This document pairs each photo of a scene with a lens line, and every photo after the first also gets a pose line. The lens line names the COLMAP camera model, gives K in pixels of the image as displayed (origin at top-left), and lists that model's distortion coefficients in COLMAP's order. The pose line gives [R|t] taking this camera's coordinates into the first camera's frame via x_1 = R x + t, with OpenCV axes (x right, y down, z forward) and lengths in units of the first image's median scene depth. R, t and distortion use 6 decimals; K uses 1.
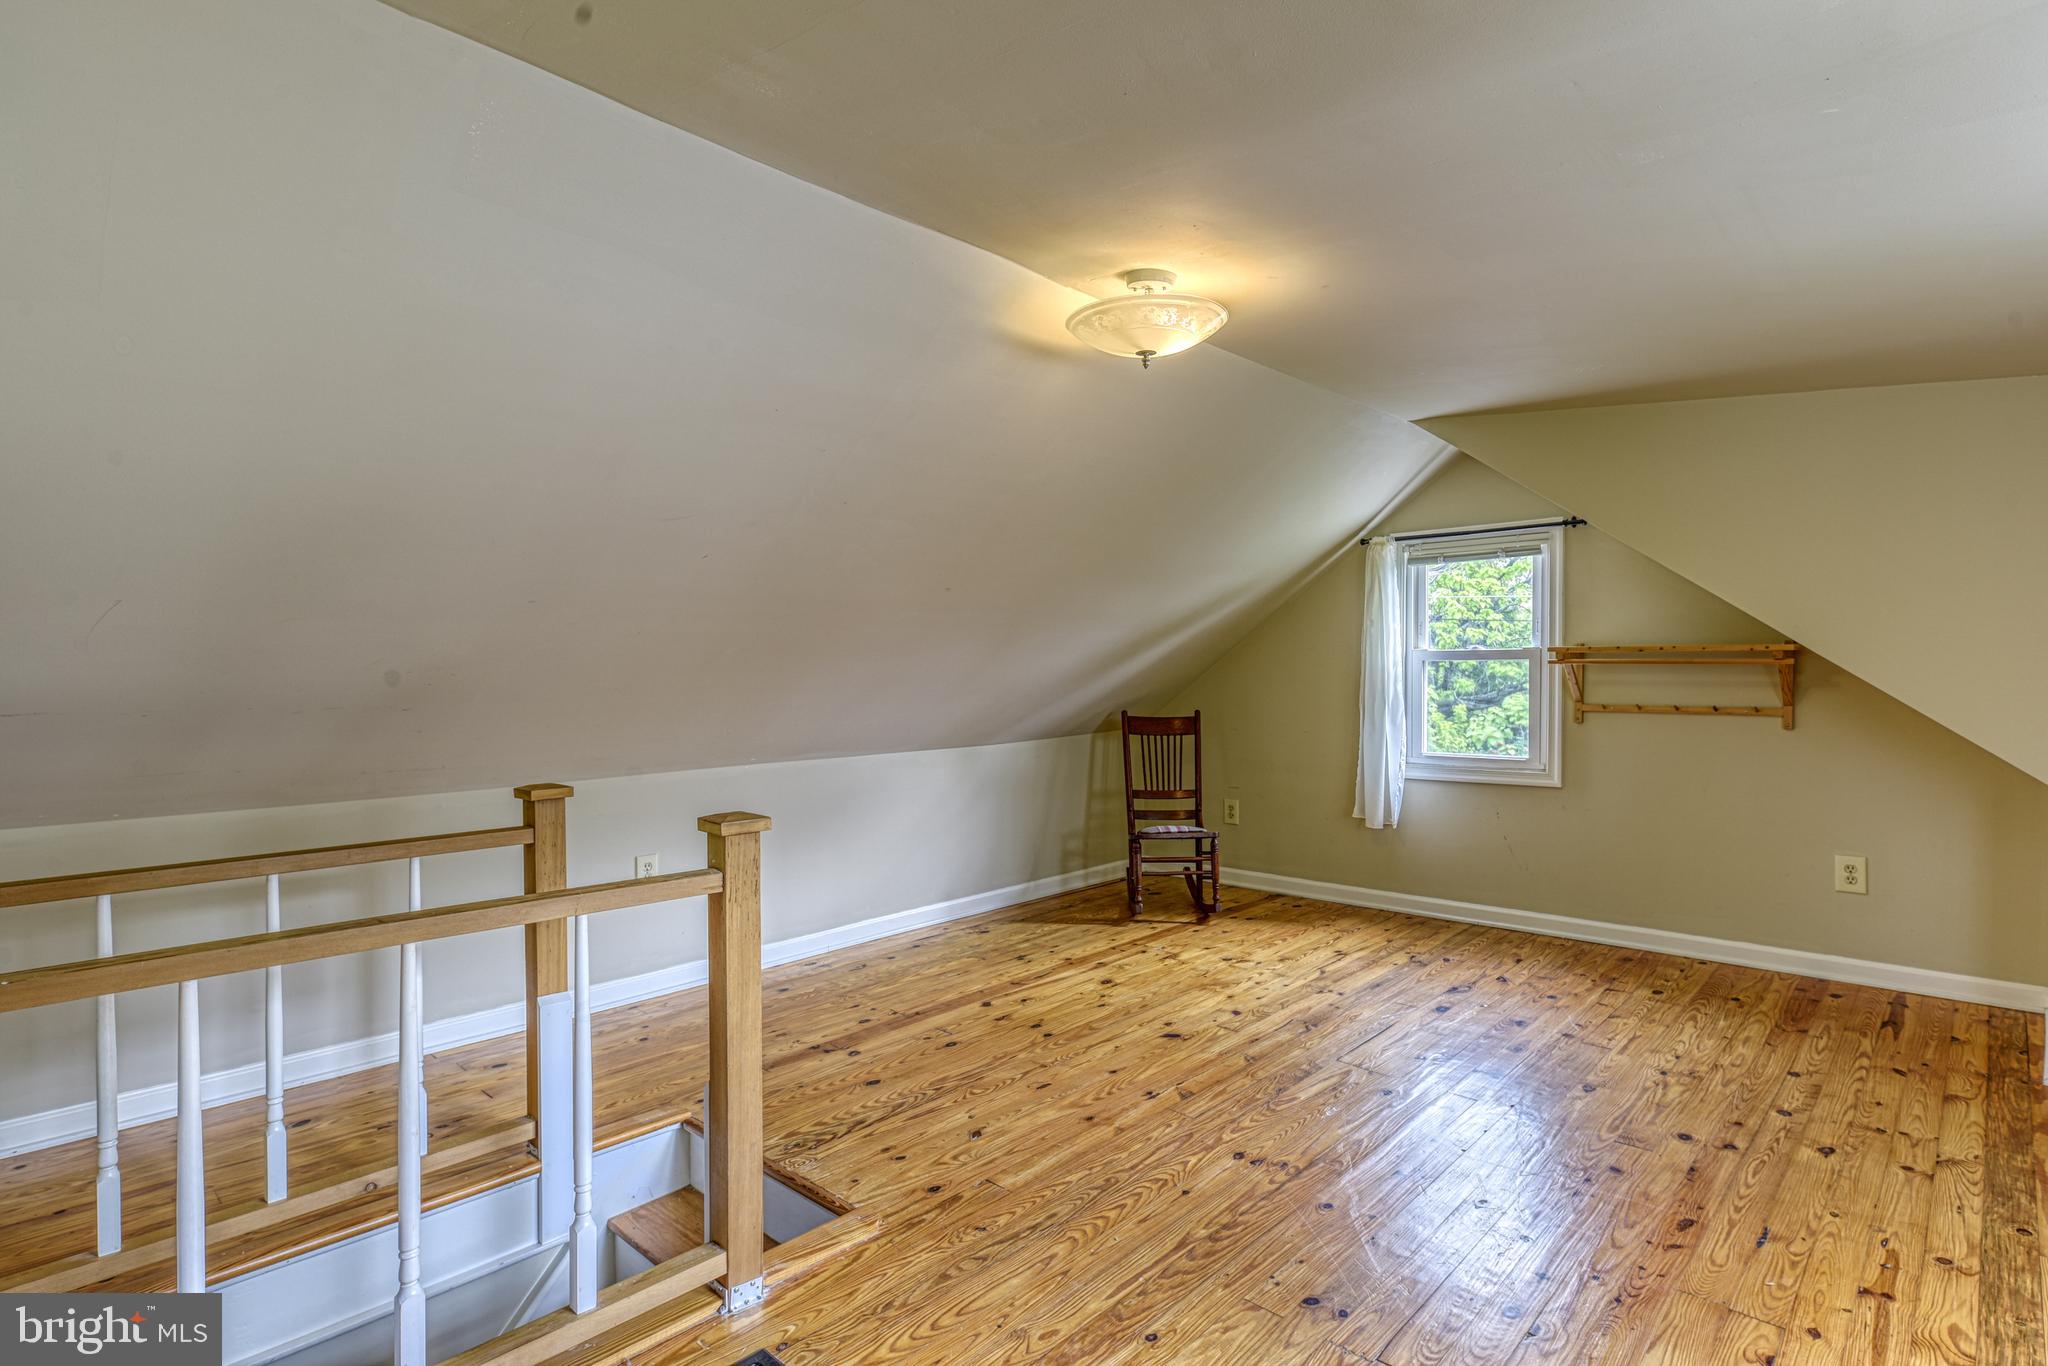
lens RADIAL K [[1037.7, 0, 1026.8], [0, 1037.7, 683.8], [0, 0, 1]] dist [0.013812, -0.002575]
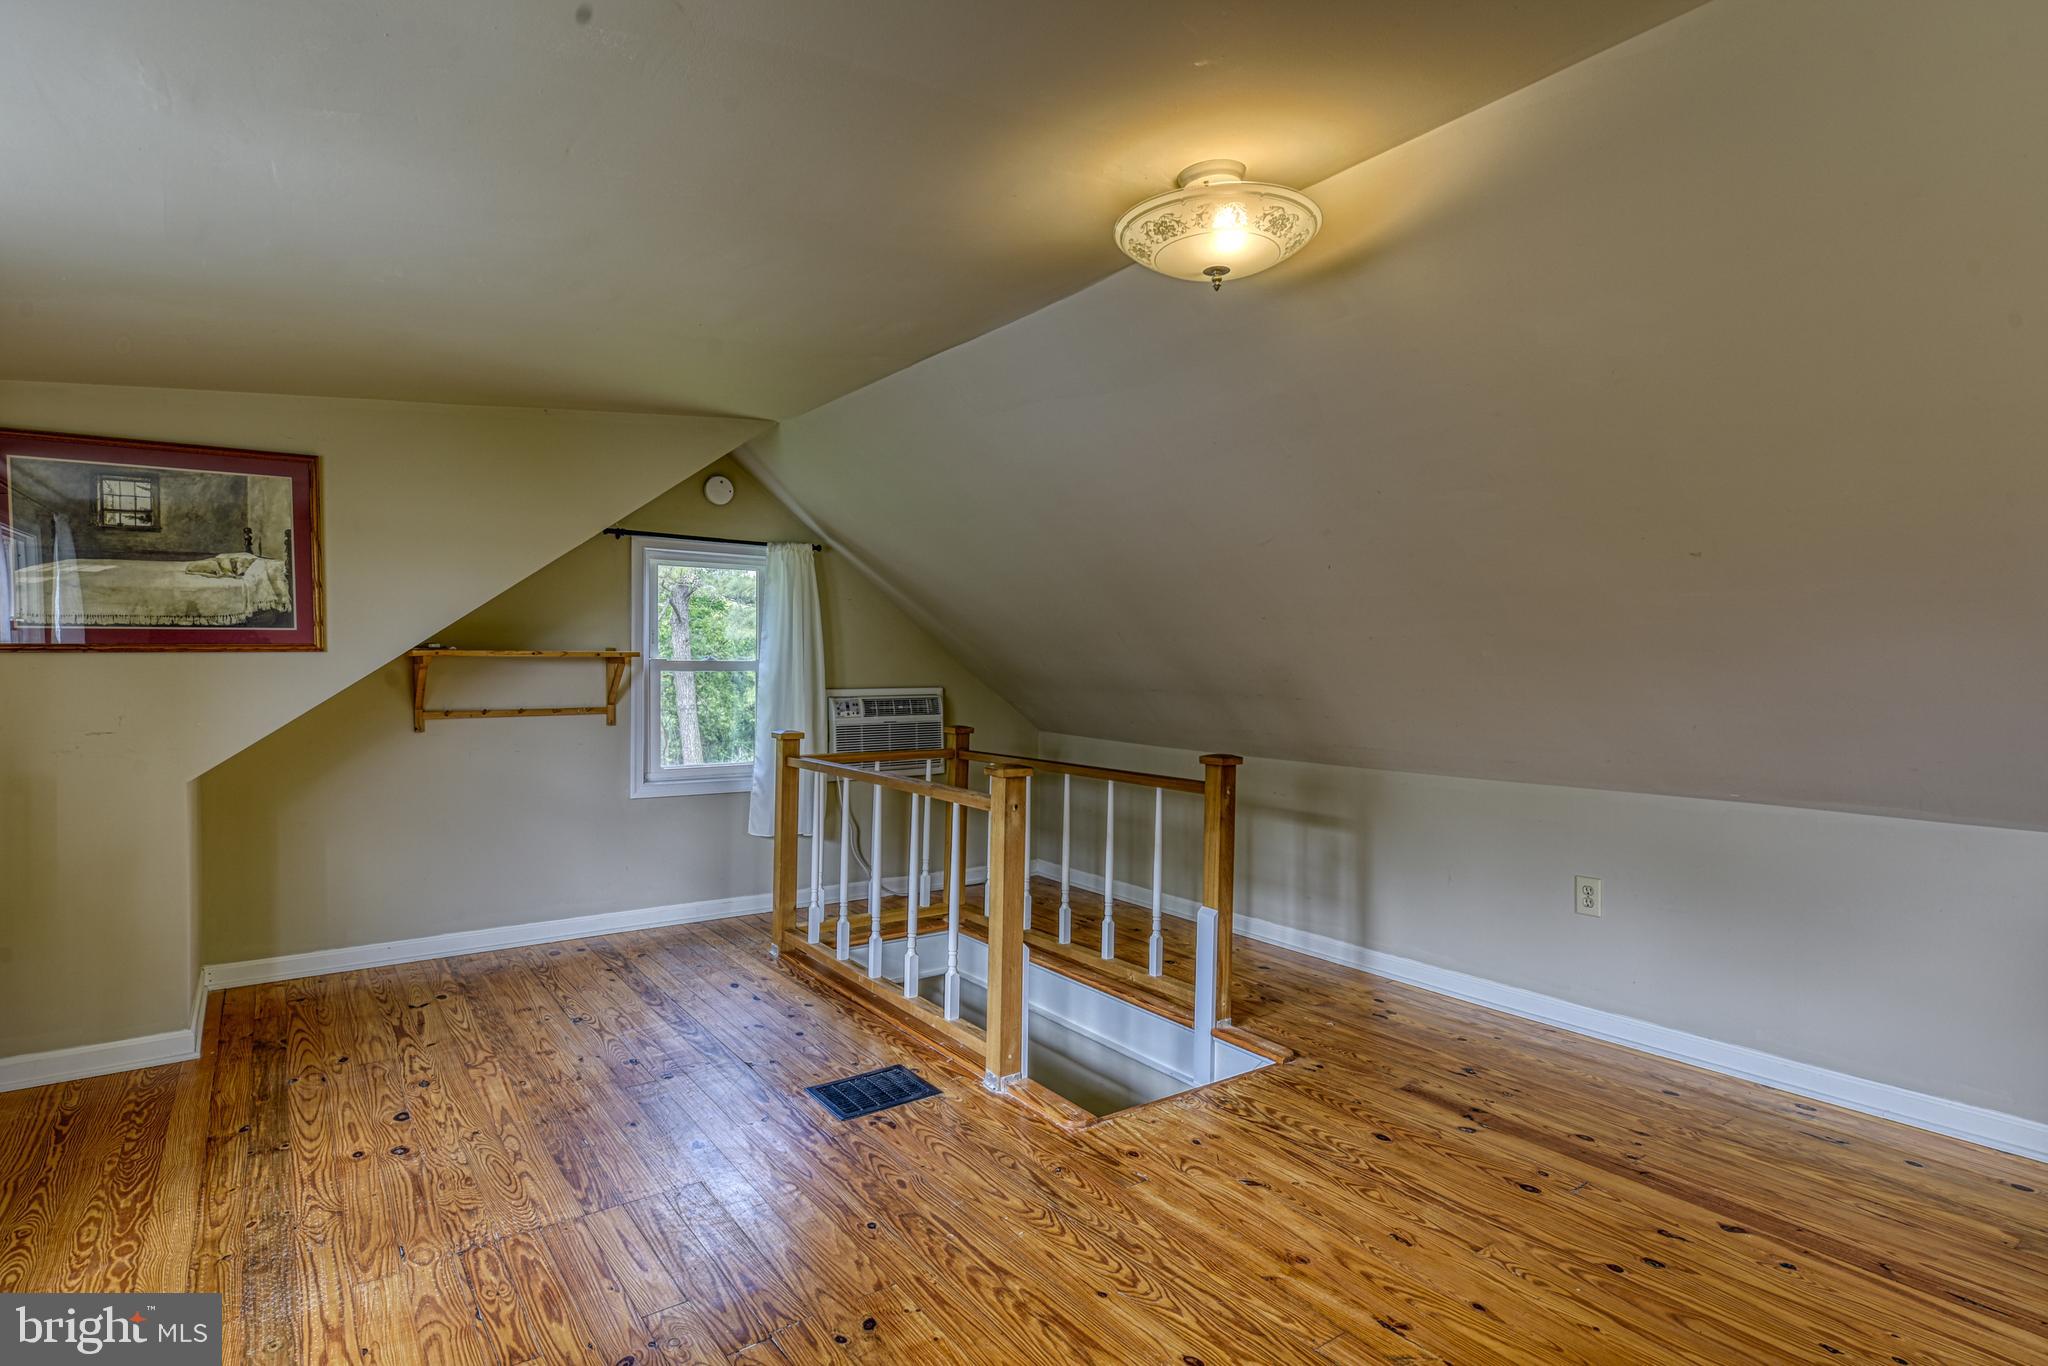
lens RADIAL K [[1037.7, 0, 1029.7], [0, 1037.7, 687.5], [0, 0, 1]] dist [0.013812, -0.002575]
pose [[-0.188682, 0.022264, -0.981786, 0.646950], [-0.023600, 0.999351, 0.027197, -0.015034], [0.981755, 0.028302, -0.188034, 0.718573]]
